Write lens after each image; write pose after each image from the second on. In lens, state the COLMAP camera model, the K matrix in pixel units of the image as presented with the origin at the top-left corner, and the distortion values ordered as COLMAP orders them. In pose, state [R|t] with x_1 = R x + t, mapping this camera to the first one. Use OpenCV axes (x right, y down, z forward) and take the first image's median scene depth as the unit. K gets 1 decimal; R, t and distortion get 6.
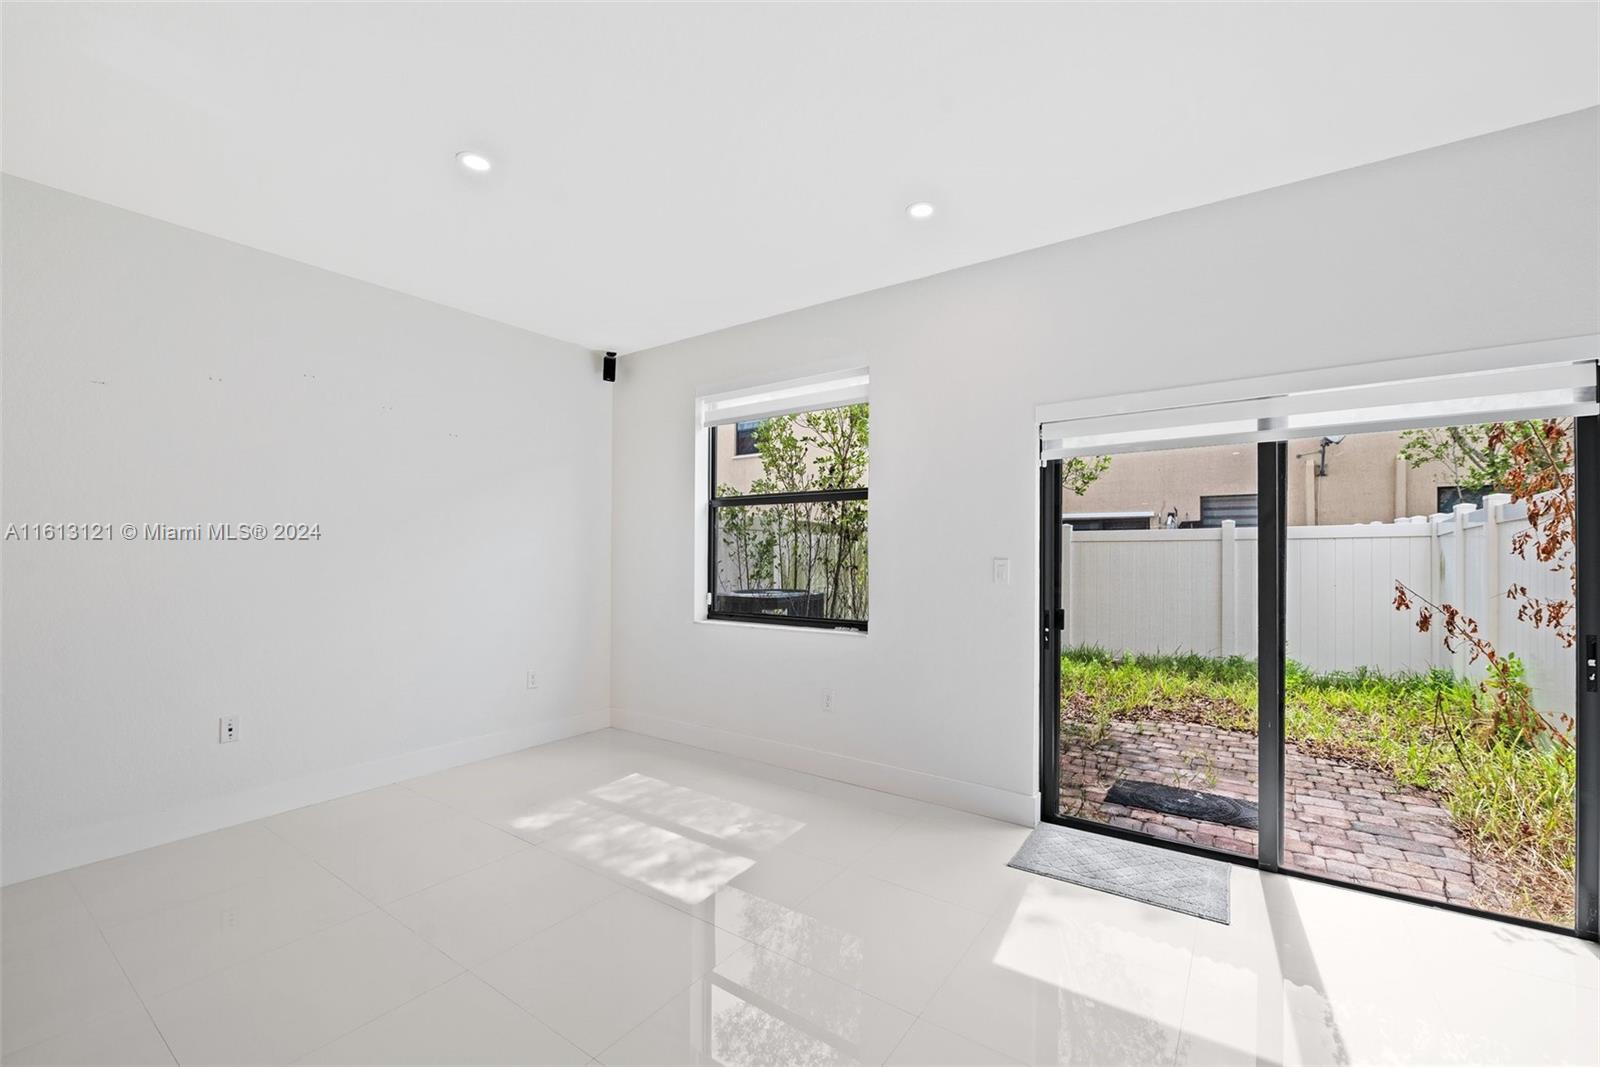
lens RADIAL K [[651.7, 0, 841.9], [0, 651.7, 556.1], [0, 0, 1]] dist [0.000125, 0.000491]
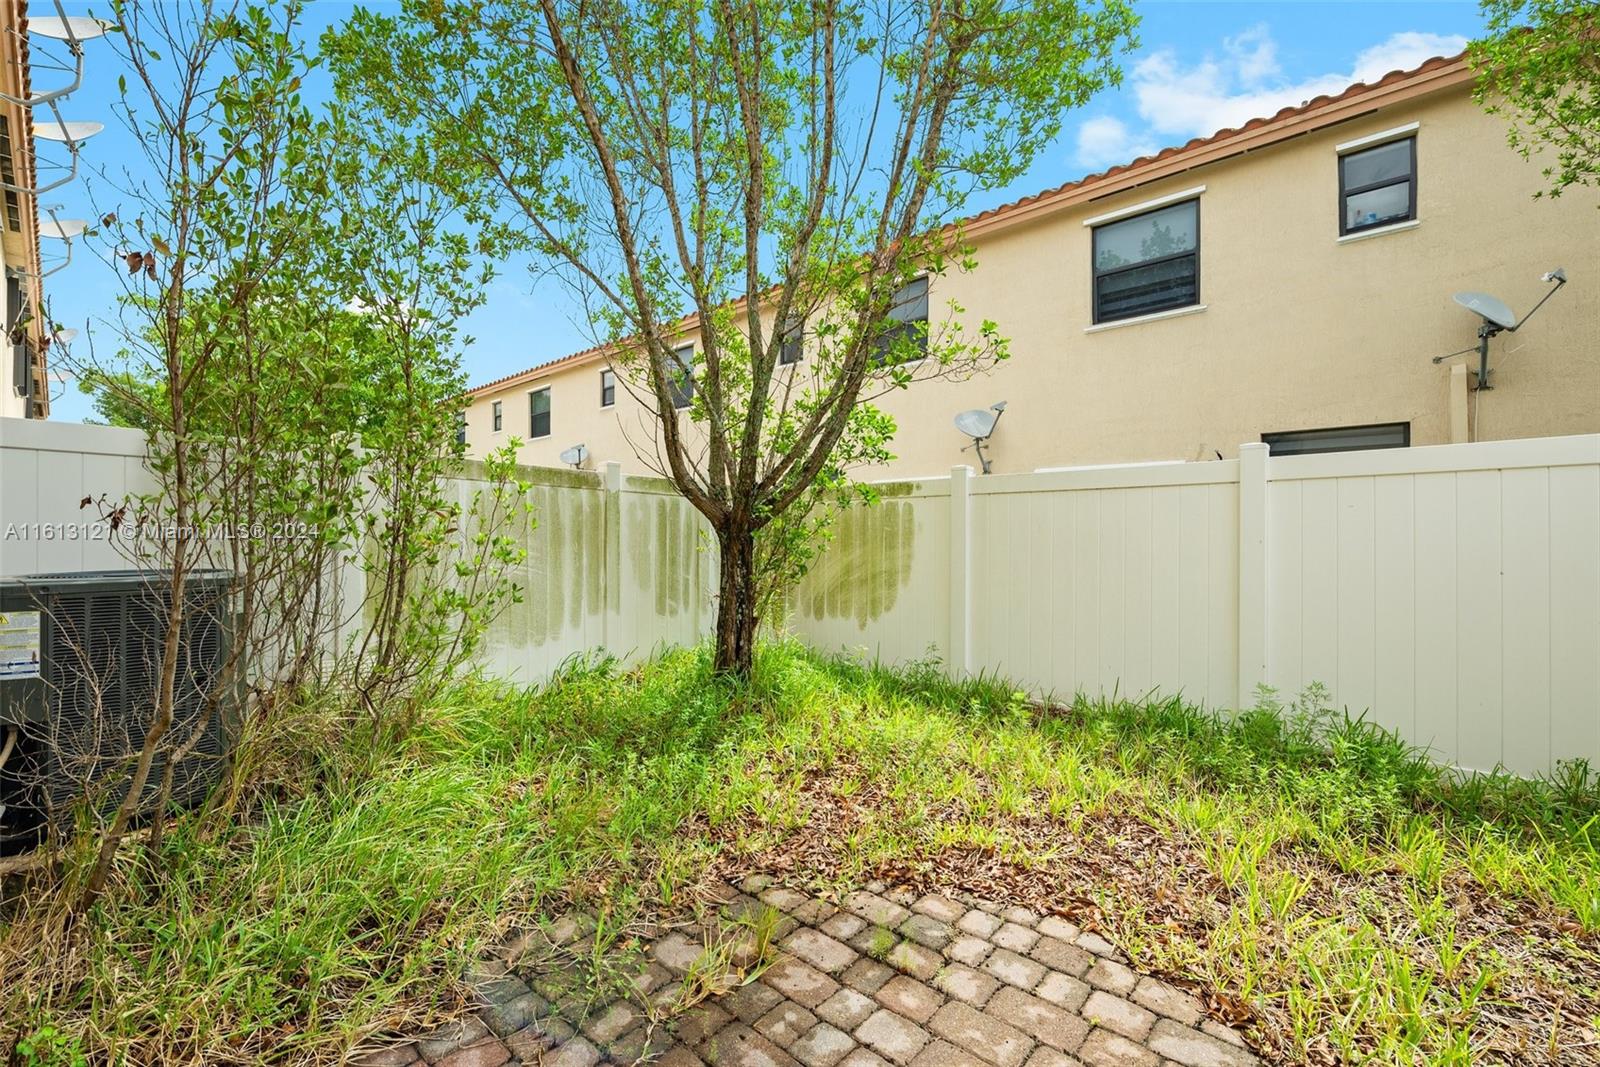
lens RADIAL K [[651.7, 0, 796.2], [0, 651.7, 533.9], [0, 0, 1]] dist [0.000125, 0.000491]
pose [[0.982415, 0.001216, -0.186706, 0.545882], [-0.002175, 0.999985, -0.004932, 0.031561], [0.186698, 0.005251, 0.982403, 0.700889]]
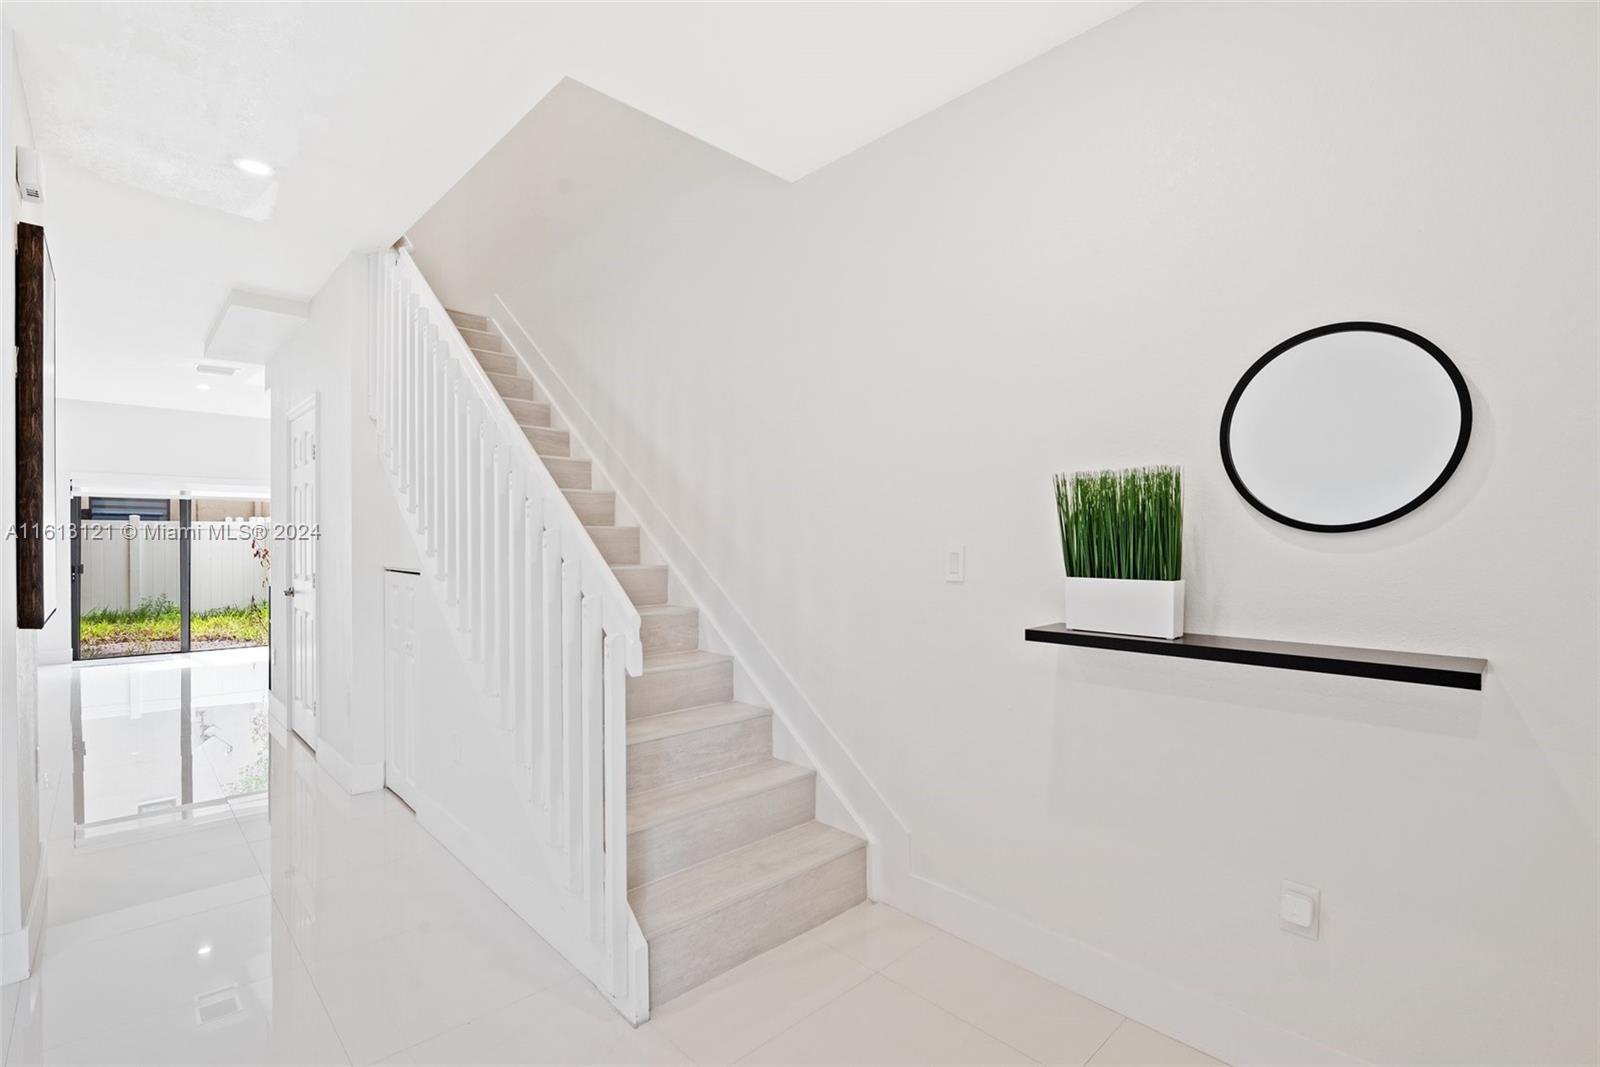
lens RADIAL K [[716.4, 0, 786.6], [0, 716.4, 547.5], [0, 0, 1]] dist [-0.006422, -0.000807]
pose [[0.245086, -0.005814, 0.969484, -0.952089], [-0.000312, 0.999981, 0.006075, 0.006568], [-0.969501, -0.001791, 0.245080, -1.279336]]
